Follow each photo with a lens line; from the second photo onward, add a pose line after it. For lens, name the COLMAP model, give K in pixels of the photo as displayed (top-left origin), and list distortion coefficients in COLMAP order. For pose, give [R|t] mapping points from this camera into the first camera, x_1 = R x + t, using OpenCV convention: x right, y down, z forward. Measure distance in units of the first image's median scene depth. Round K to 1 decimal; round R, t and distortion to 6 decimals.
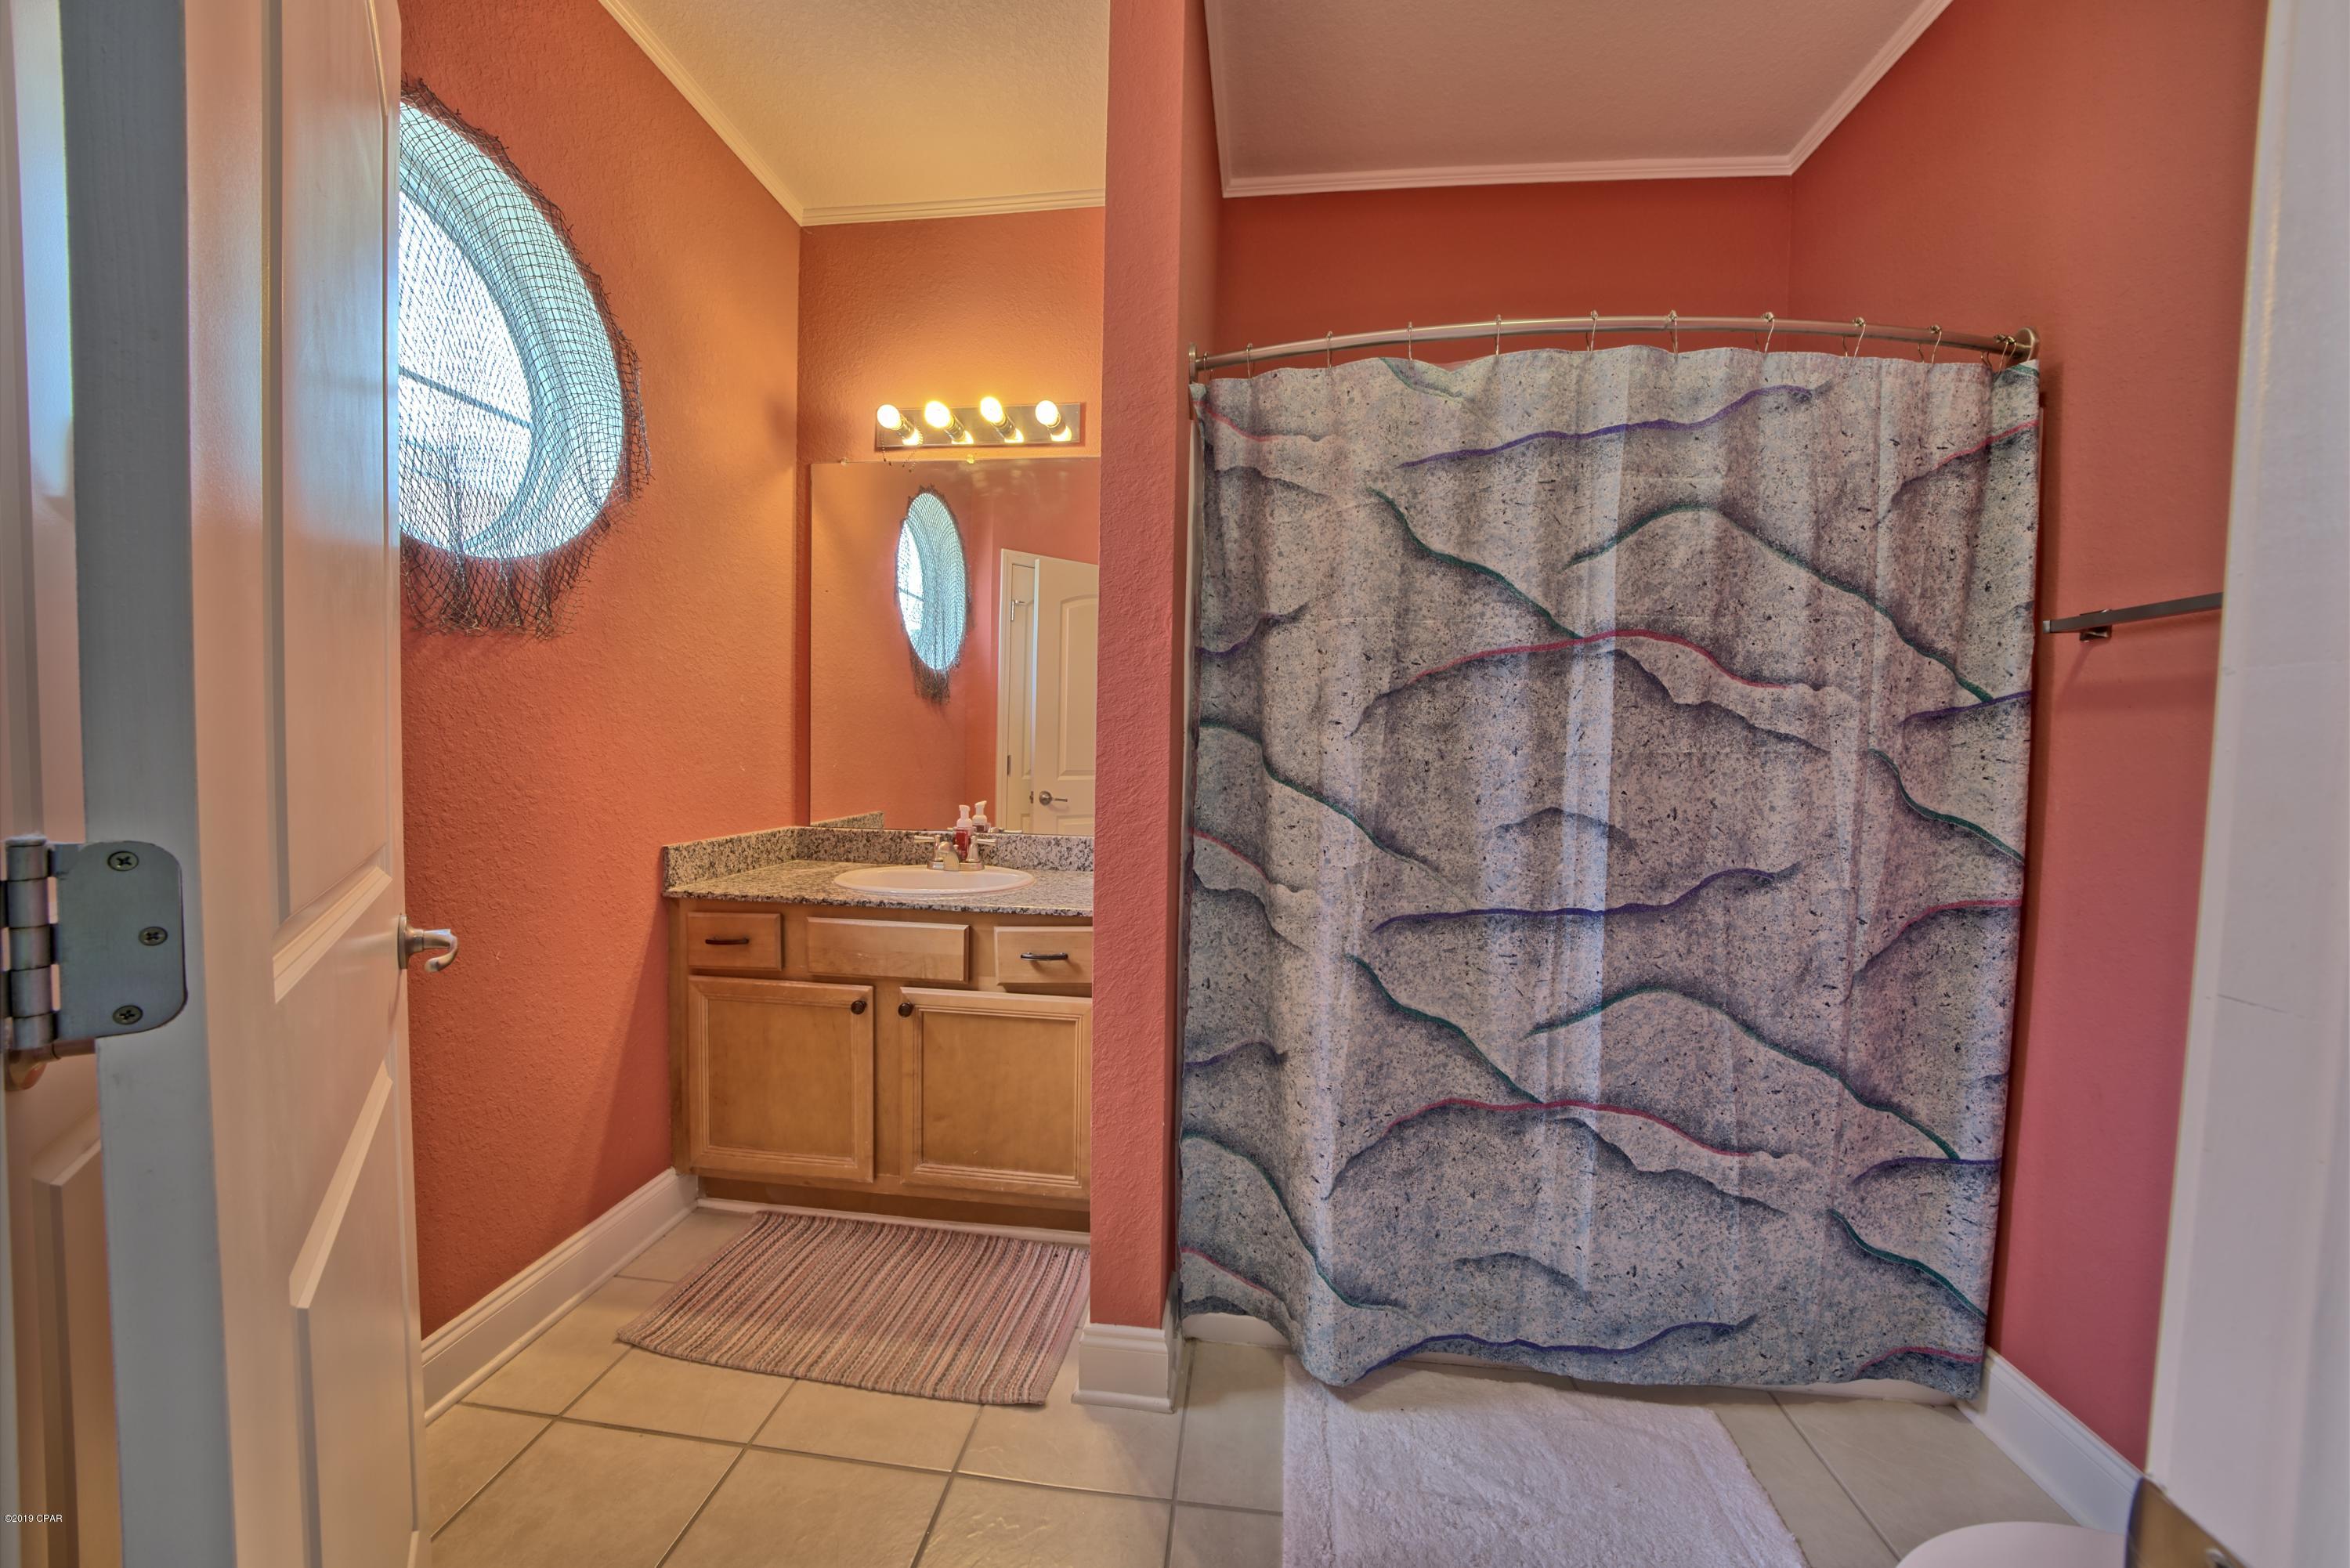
lens RADIAL K [[813.1, 0, 1170.9], [0, 813.1, 782.4], [0, 0, 1]] dist [-0.021138, 0.000600]
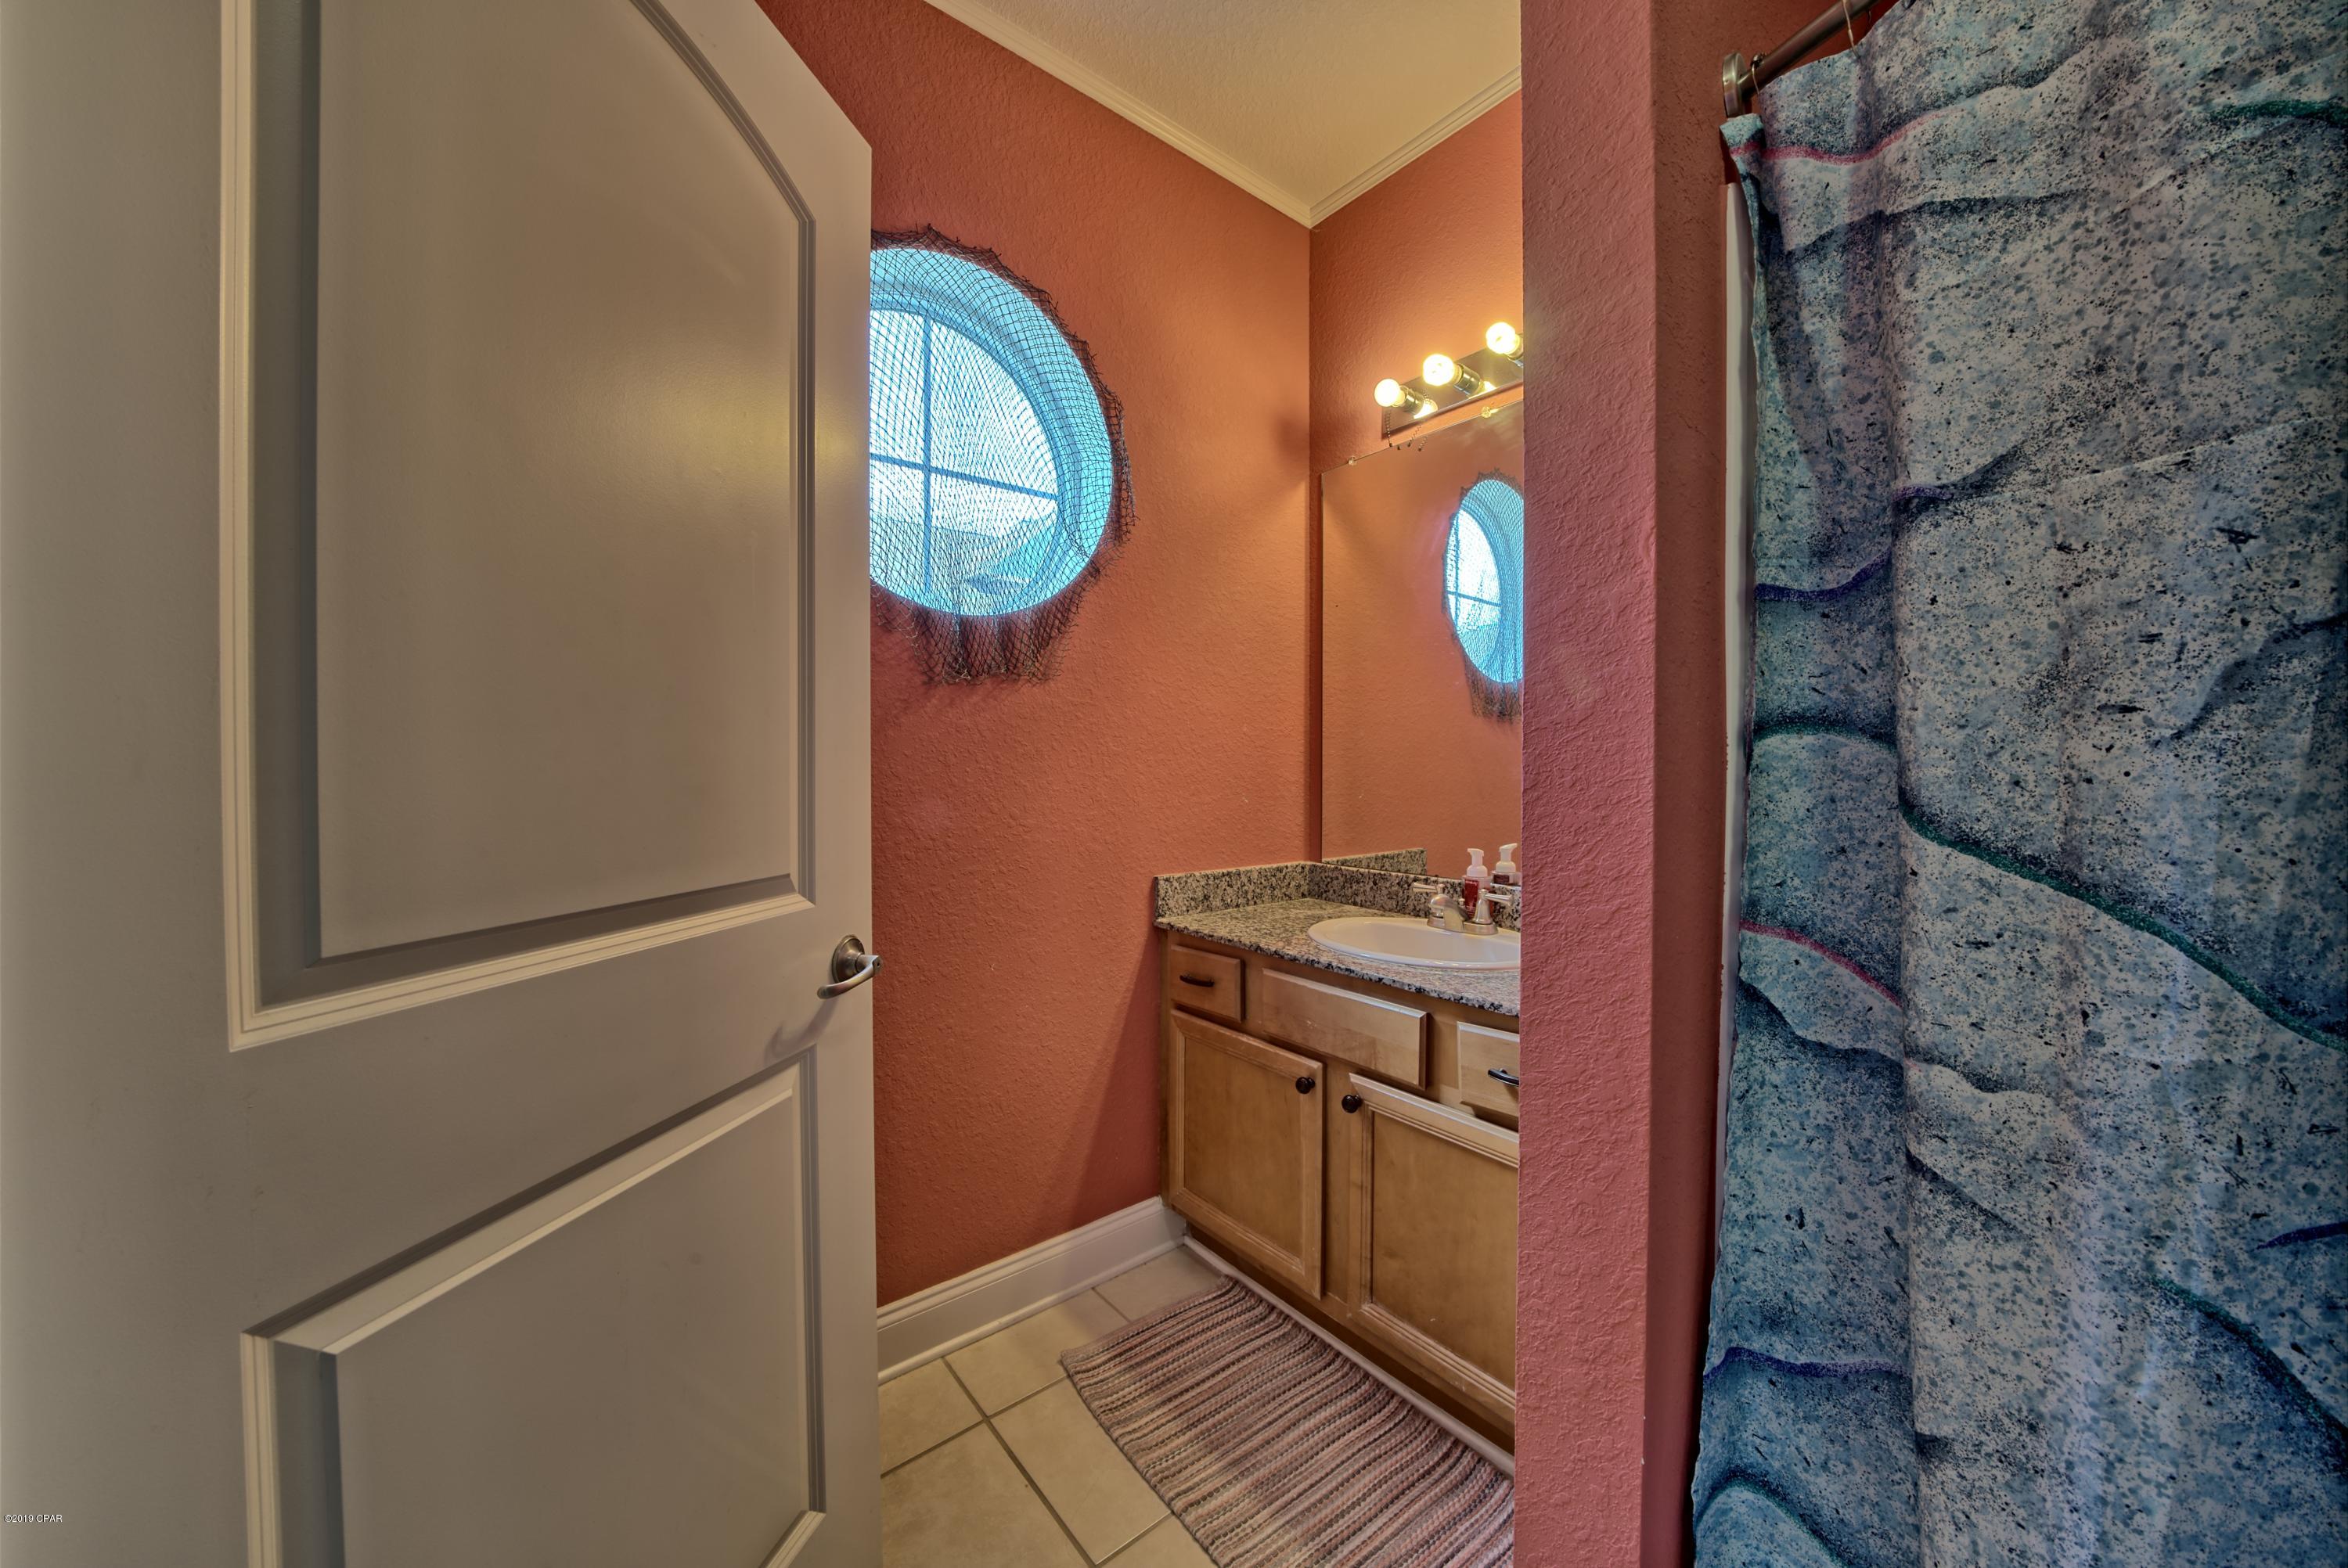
lens RADIAL K [[812.3, 0, 1169.9], [0, 812.3, 782.4], [0, 0, 1]] dist [-0.021138, 0.000600]
pose [[0.705994, -0.006803, -0.708185, 0.115547], [-0.016348, 0.999531, -0.025899, -0.013761], [0.708029, 0.029862, 0.705552, 0.296574]]
